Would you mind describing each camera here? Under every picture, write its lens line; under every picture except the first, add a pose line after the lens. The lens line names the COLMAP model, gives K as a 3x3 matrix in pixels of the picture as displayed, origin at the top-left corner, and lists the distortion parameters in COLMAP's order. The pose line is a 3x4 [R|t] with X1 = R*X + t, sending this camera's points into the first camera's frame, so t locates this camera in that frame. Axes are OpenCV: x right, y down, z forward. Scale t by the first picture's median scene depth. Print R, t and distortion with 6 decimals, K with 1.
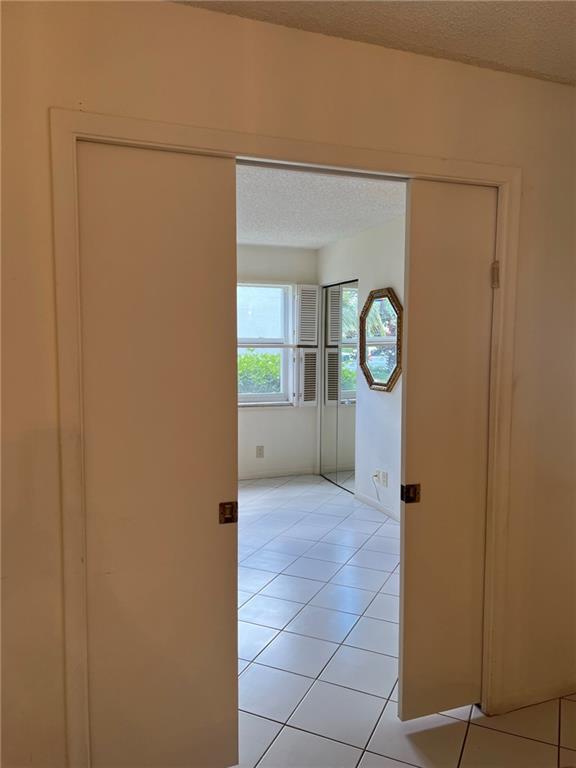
lens RADIAL K [[579.1, 0, 286.7], [0, 579.1, 381.8], [0, 0, 1]] dist [0.075052, -0.091244]
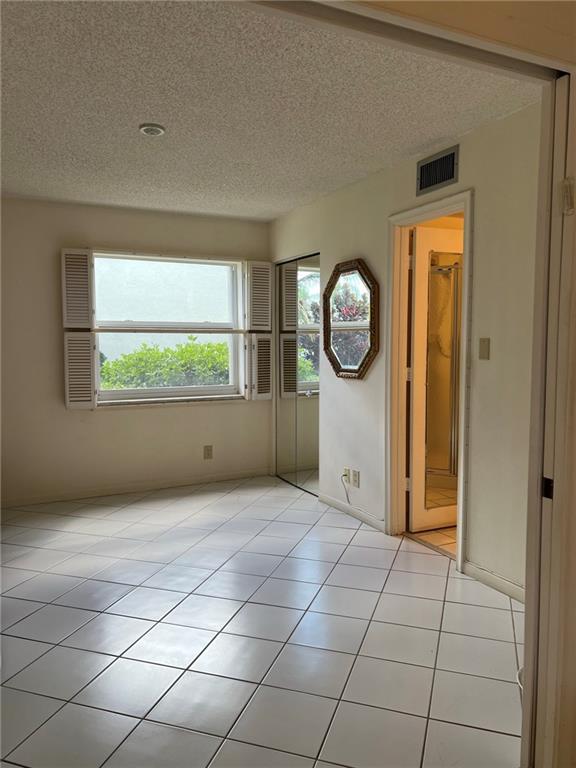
lens RADIAL K [[573.3, 0, 280.1], [0, 573.3, 392.5], [0, 0, 1]] dist [0.071867, -0.093407]
pose [[0.994073, -0.017779, 0.107249, -0.029488], [0.015806, 0.999690, 0.019222, 0.015253], [-0.107557, -0.017413, 0.994046, 0.124873]]
